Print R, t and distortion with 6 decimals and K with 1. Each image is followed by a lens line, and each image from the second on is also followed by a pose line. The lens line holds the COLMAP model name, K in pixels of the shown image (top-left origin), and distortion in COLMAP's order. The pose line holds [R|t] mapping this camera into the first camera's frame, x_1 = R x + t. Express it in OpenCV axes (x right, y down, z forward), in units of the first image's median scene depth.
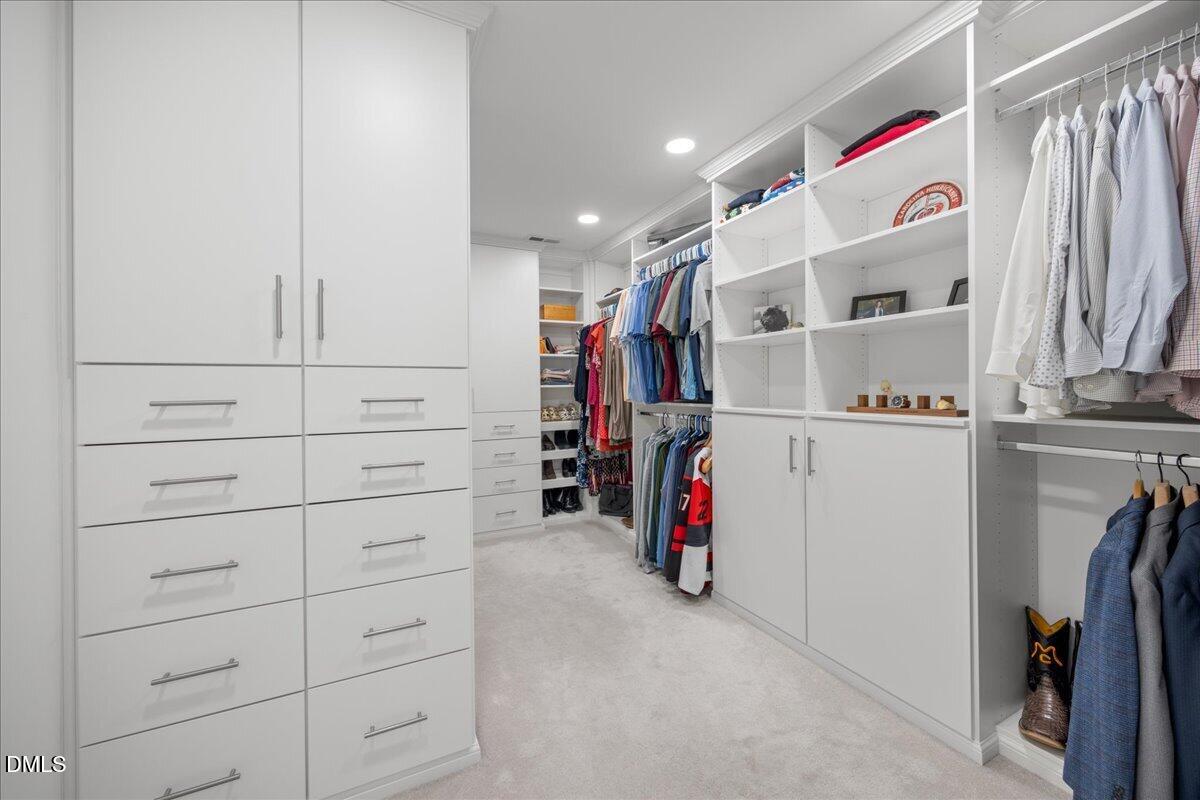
lens RADIAL K [[448.9, 0, 609.0], [0, 448.9, 391.0], [0, 0, 1]] dist [0.008571, 0.000217]
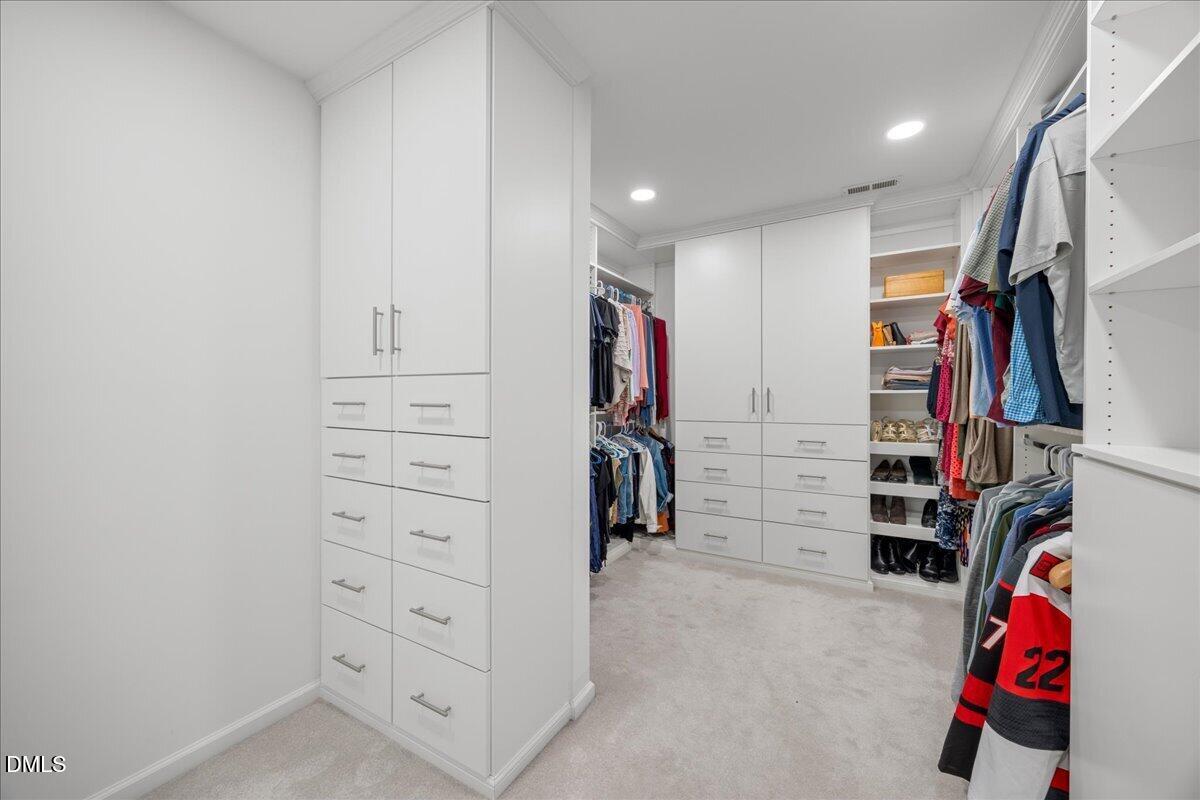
lens RADIAL K [[448.9, 0, 606.1], [0, 448.9, 398.6], [0, 0, 1]] dist [0.008571, 0.000217]
pose [[0.560773, 0.016656, -0.827802, 0.221140], [-0.010315, 0.999861, 0.013130, -0.004850], [0.827905, 0.001175, 0.560867, 0.251864]]
